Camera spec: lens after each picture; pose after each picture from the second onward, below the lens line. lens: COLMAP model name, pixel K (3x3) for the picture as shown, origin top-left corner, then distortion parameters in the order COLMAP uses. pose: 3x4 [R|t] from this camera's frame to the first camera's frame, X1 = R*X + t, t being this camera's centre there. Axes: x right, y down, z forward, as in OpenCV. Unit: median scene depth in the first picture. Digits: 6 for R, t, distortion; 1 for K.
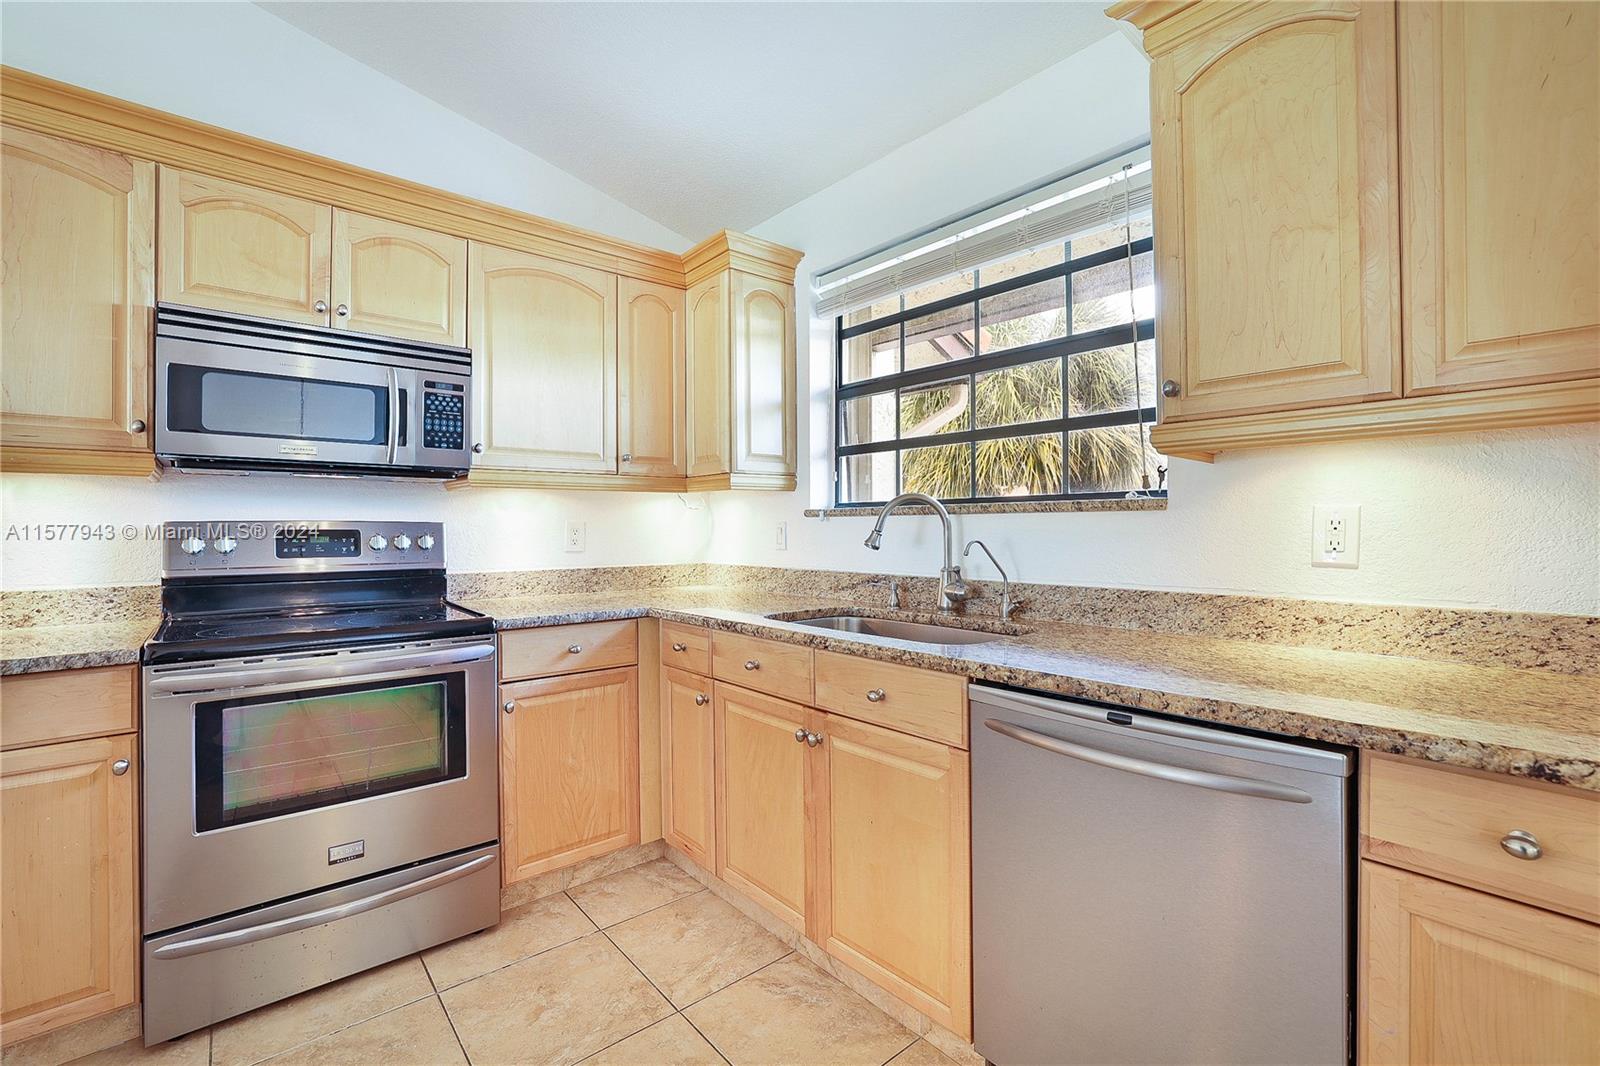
lens RADIAL K [[687.6, 0, 803.0], [0, 687.6, 526.0], [0, 0, 1]] dist [-0.041859, 0.015618]
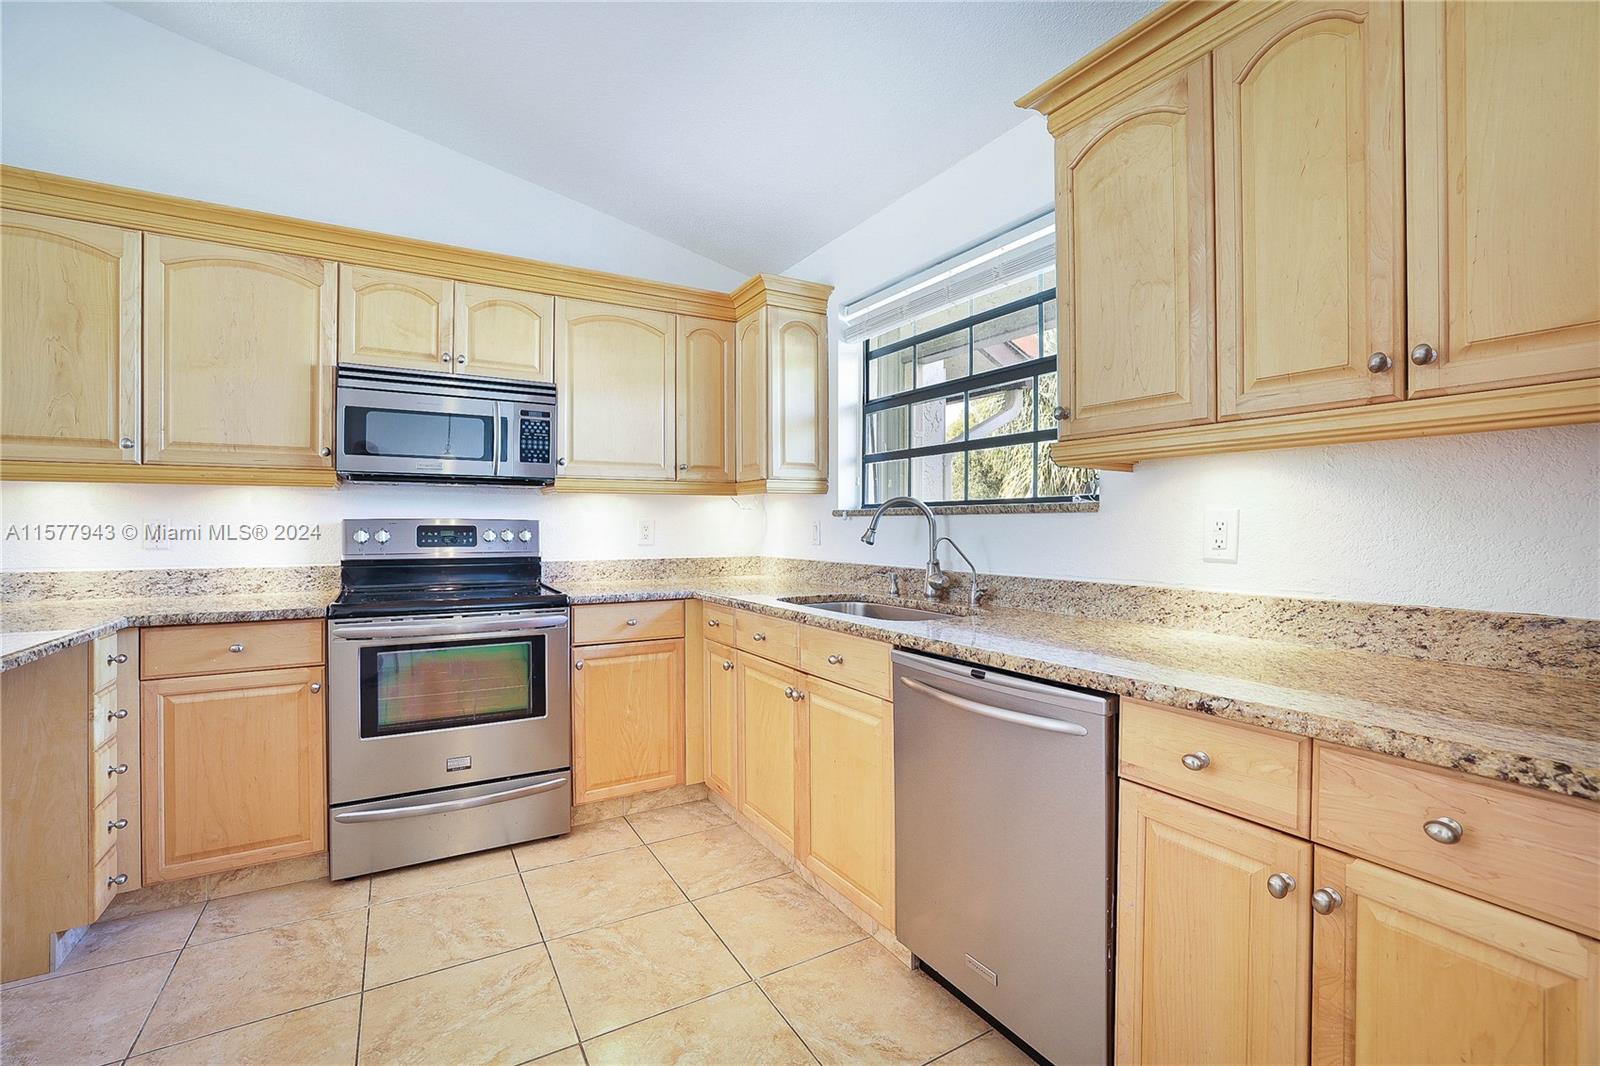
lens RADIAL K [[687.6, 0, 803.0], [0, 687.6, 526.0], [0, 0, 1]] dist [-0.041859, 0.015618]
pose [[0.985421, 0.004837, -0.170068, 0.208961], [-0.004206, 0.999983, 0.004073, -0.002251], [0.170084, -0.003298, 0.985424, -0.202304]]
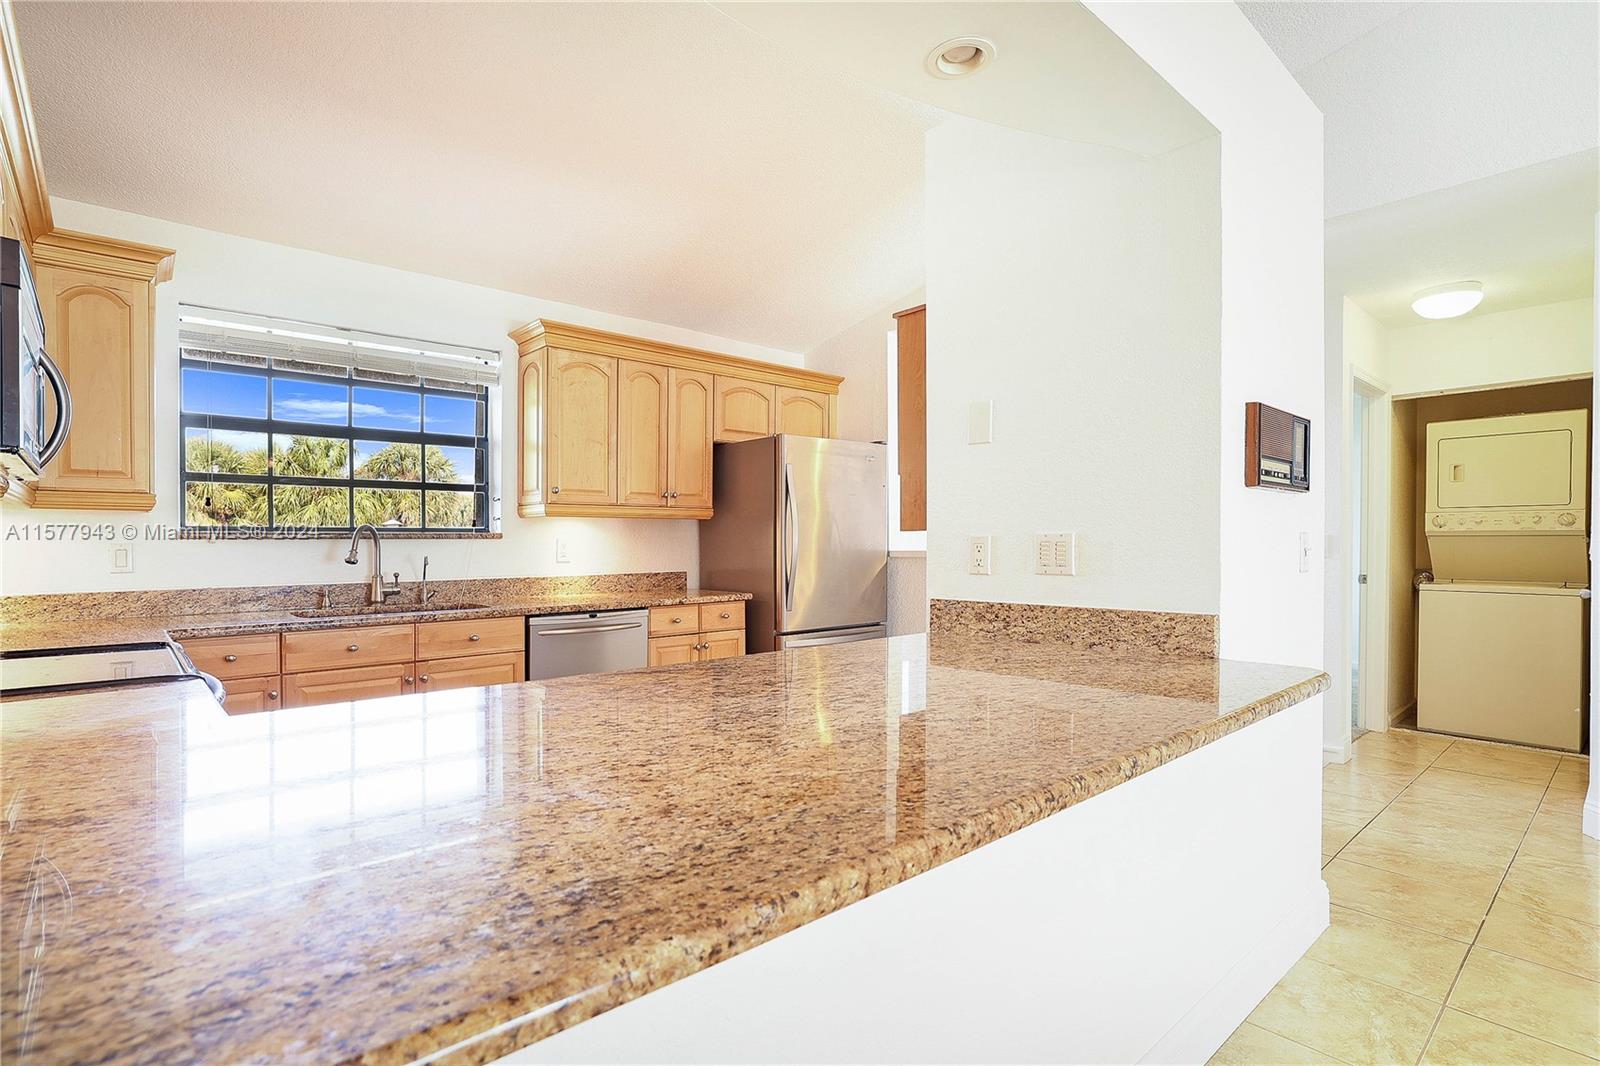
lens RADIAL K [[783.2, 0, 763.6], [0, 783.2, 560.8], [0, 0, 1]] dist [-0.040459, 0.030459]
pose [[0.019037, -0.018065, 0.999656, -1.595038], [0.002462, 0.999835, 0.018022, 0.001947], [-0.999816, 0.002118, 0.019078, 0.139717]]
